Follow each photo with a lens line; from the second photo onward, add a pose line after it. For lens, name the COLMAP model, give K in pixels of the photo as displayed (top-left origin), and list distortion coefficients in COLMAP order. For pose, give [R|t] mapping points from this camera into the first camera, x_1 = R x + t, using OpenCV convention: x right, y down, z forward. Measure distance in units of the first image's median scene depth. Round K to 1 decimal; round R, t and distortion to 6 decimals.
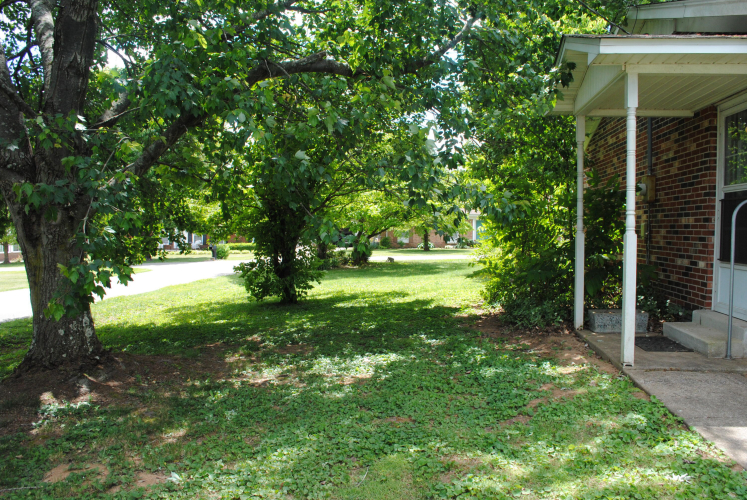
lens RADIAL K [[596.5, 0, 376.0], [0, 596.5, 252.2], [0, 0, 1]] dist [-0.055591, 0.007332]
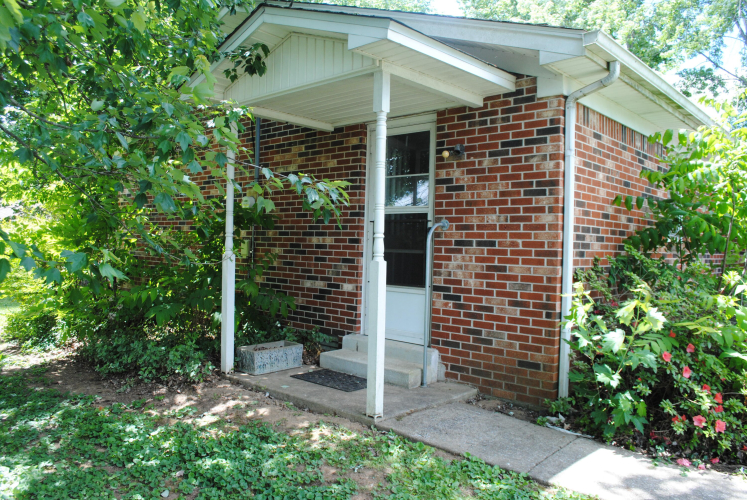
lens RADIAL K [[596.5, 0, 376.0], [0, 596.5, 252.2], [0, 0, 1]] dist [-0.055591, 0.007332]
pose [[0.602585, 0.001391, 0.798054, -0.192654], [0.008899, 0.999925, -0.008461, -0.027447], [-0.798005, 0.012200, 0.602527, 0.374622]]
